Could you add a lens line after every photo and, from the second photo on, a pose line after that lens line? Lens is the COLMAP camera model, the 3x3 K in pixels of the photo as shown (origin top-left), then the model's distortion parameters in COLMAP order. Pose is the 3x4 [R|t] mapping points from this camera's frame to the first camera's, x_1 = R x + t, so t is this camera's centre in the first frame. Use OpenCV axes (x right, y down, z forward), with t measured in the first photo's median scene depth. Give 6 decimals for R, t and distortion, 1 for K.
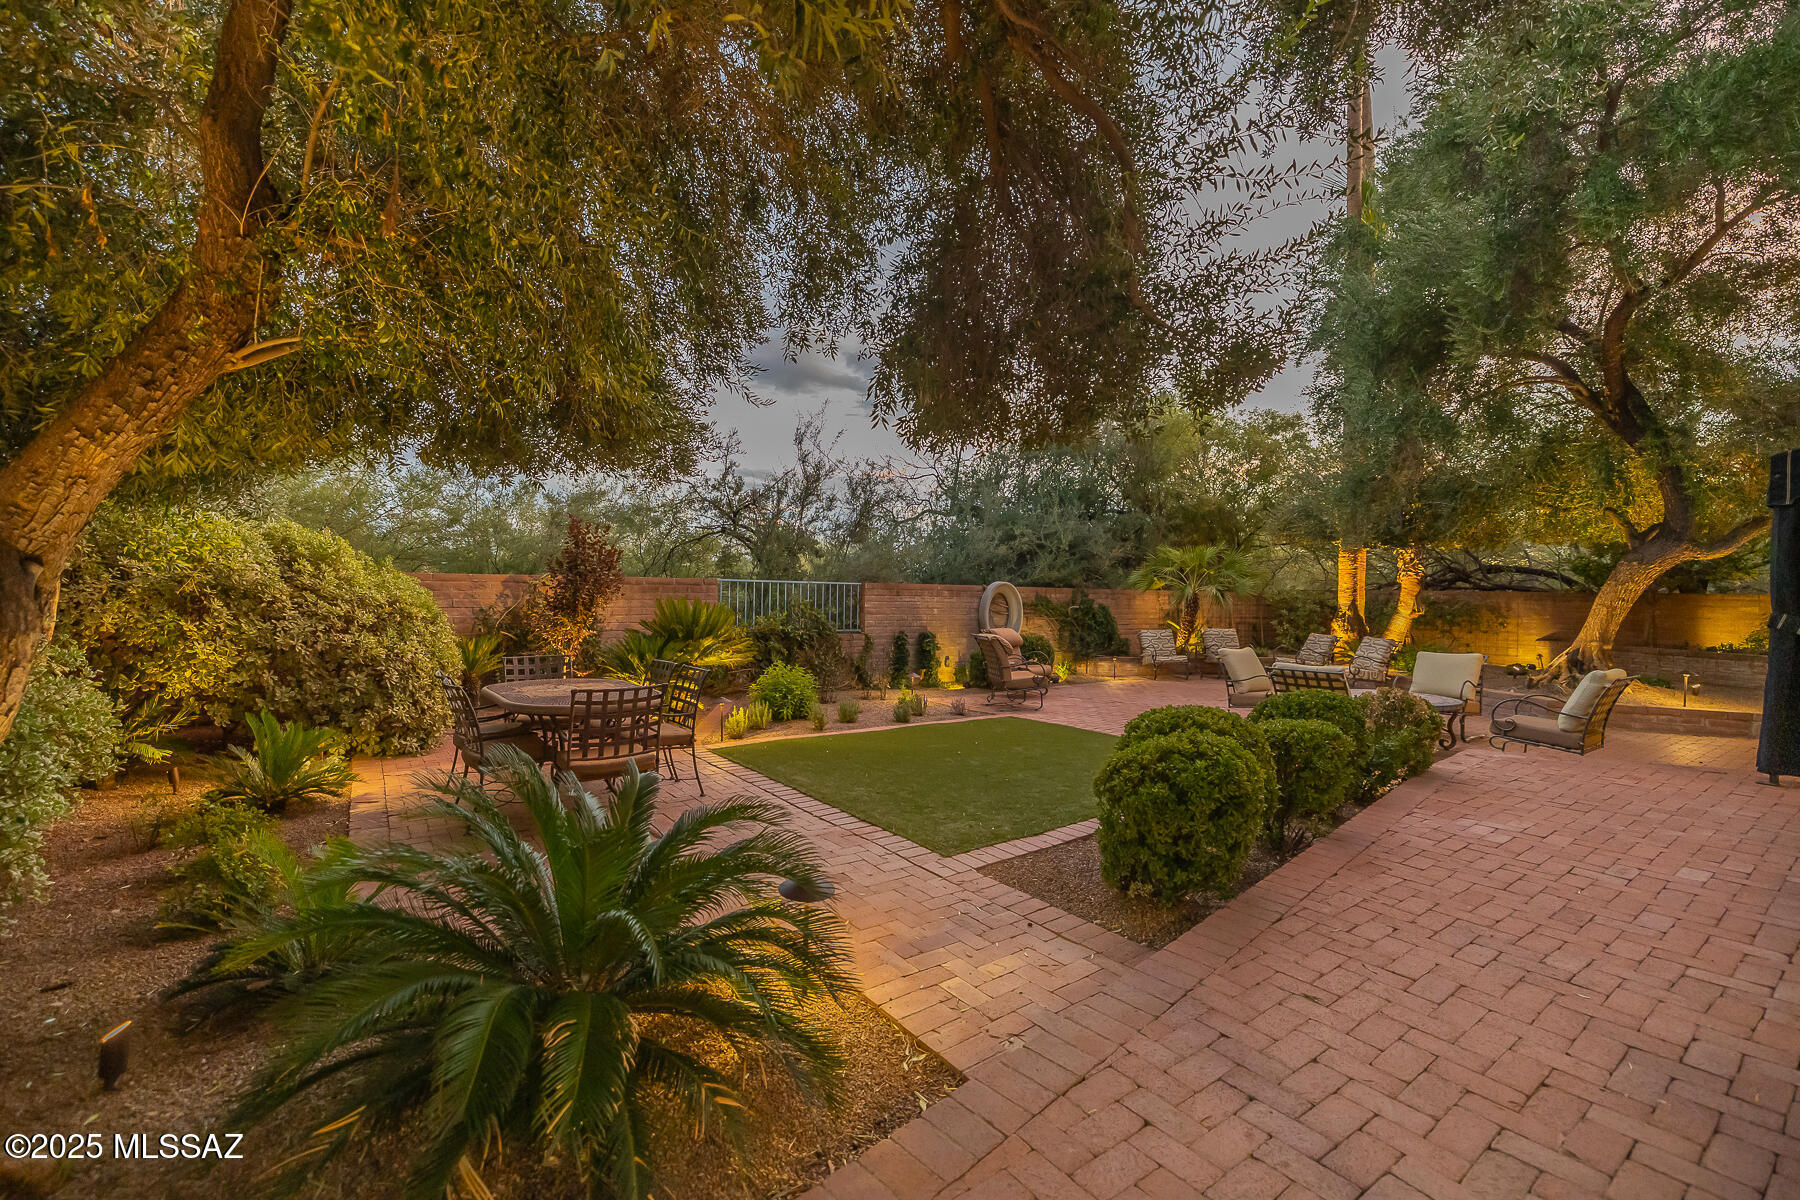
lens RADIAL K [[804.7, 0, 854.9], [0, 804.7, 580.2], [0, 0, 1]] dist [0.003188, 0.000360]
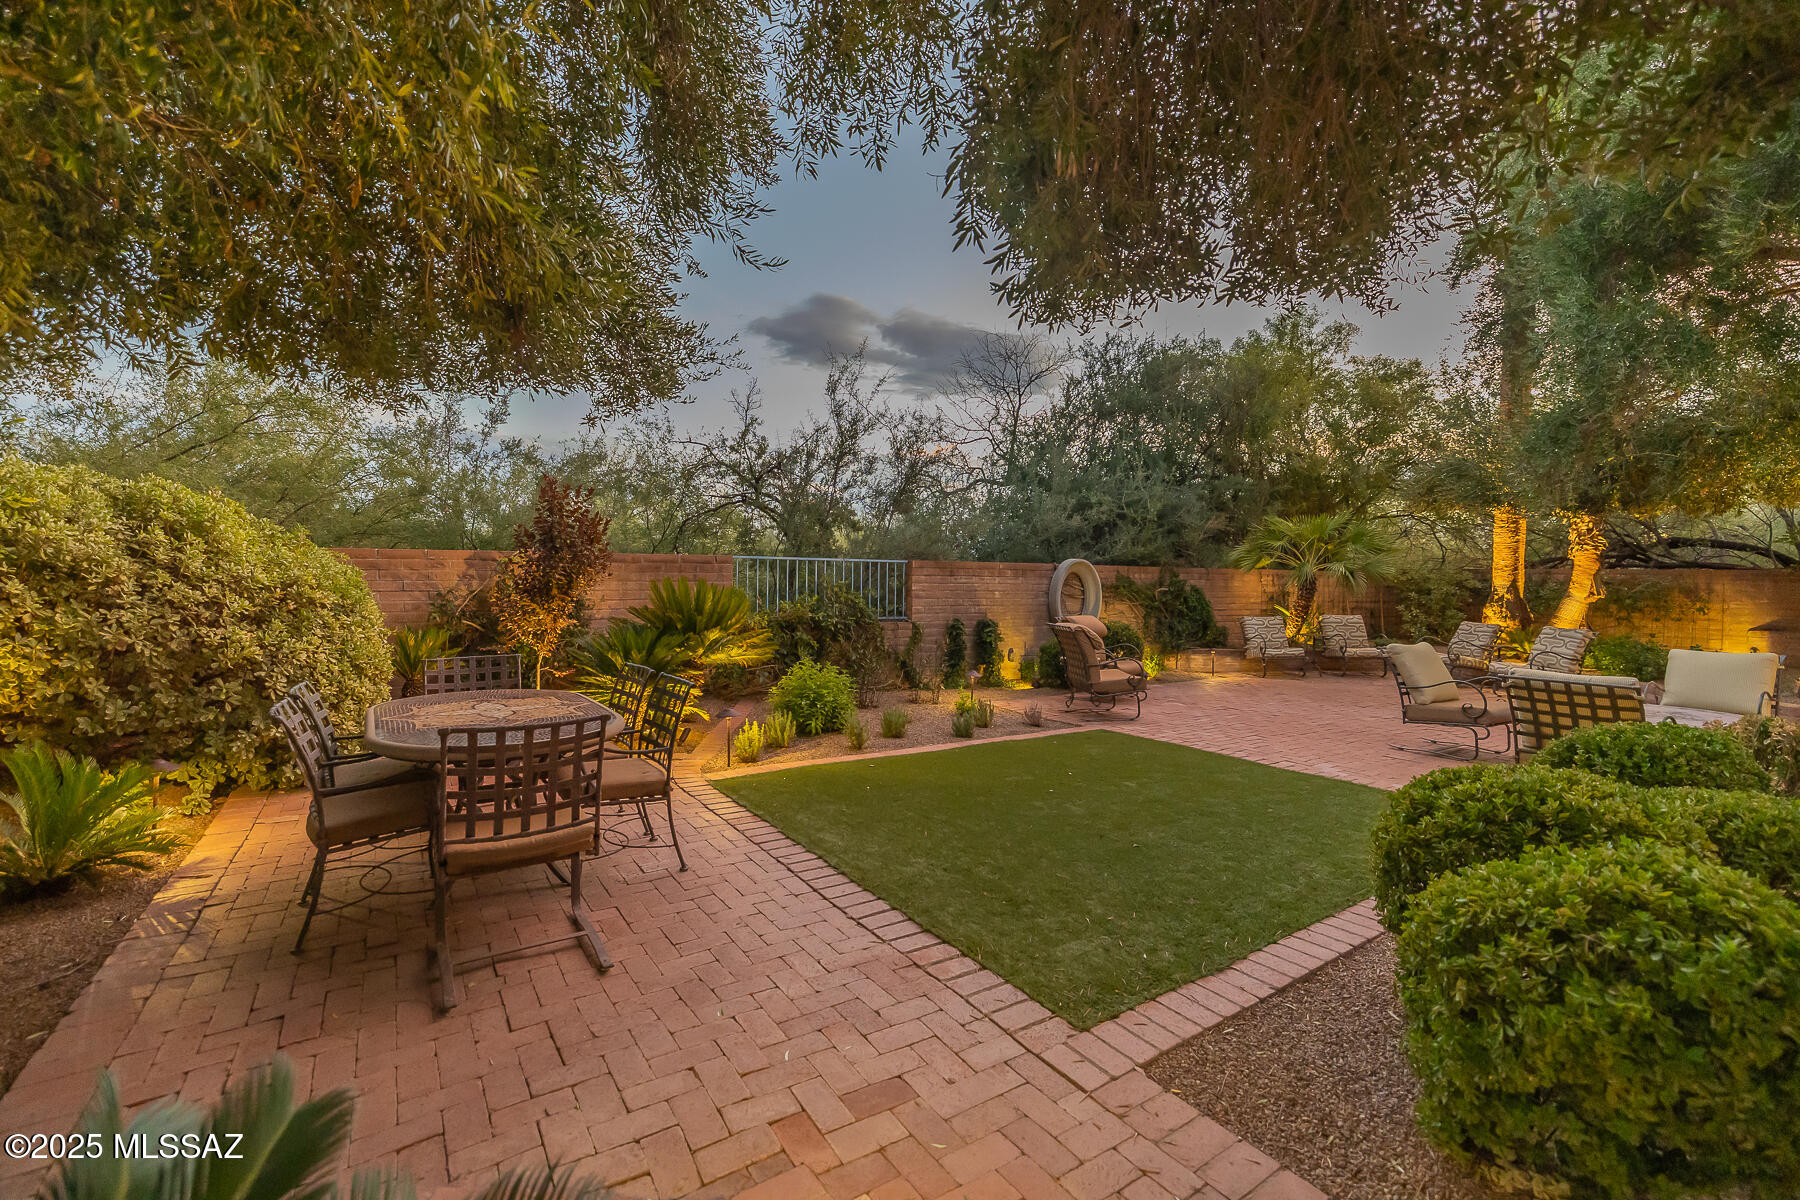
lens RADIAL K [[804.7, 0, 854.9], [0, 804.7, 580.2], [0, 0, 1]] dist [0.003188, 0.000360]
pose [[0.998868, -0.002274, -0.047518, -0.006970], [0.003273, 0.999775, 0.020967, 0.005969], [0.047460, -0.021099, 0.998650, 0.171453]]
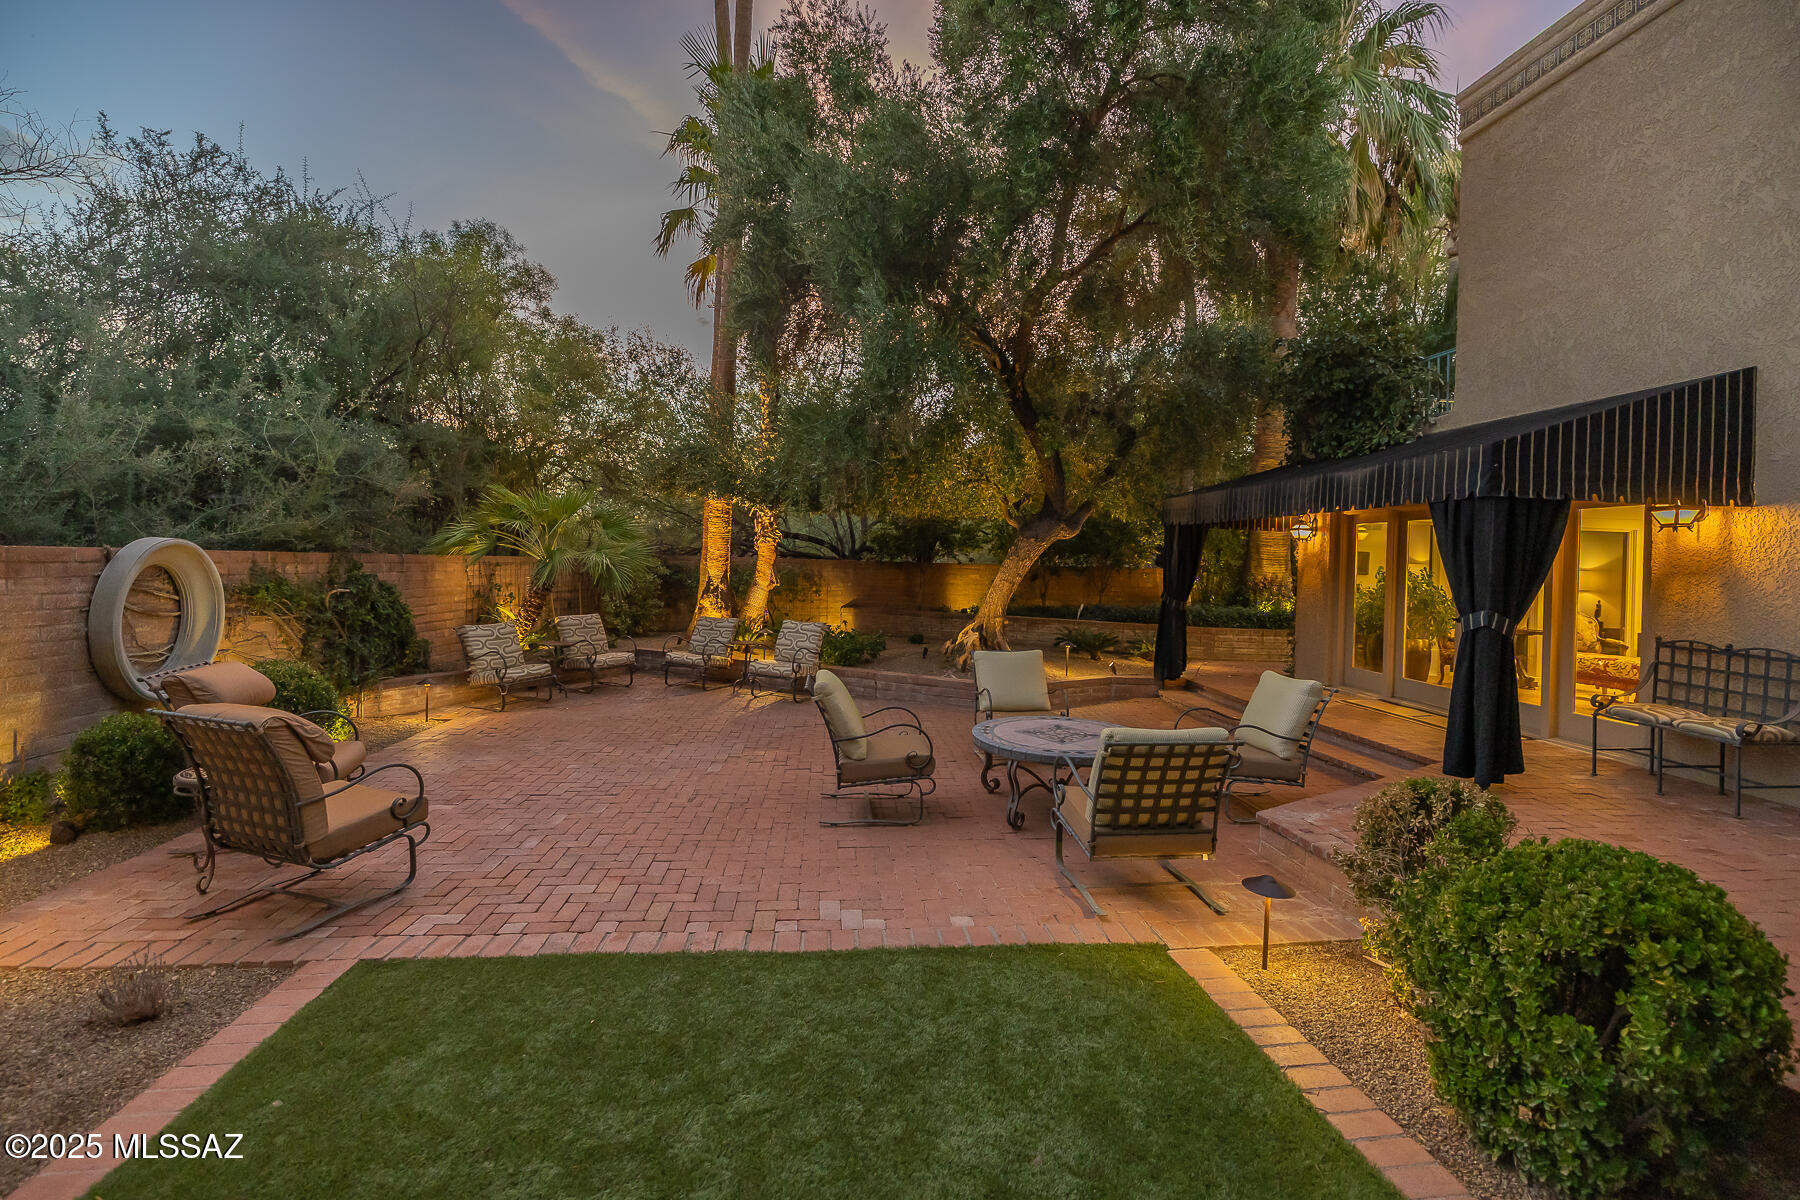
lens RADIAL K [[779.4, 0, 897.7], [0, 779.4, 560.1], [0, 0, 1]] dist [0.000376, -0.000046]
pose [[0.477165, -0.001818, 0.878812, 0.012110], [-0.030727, 0.999352, 0.018751, -0.006371], [-0.878276, -0.035950, 0.476800, 0.518906]]
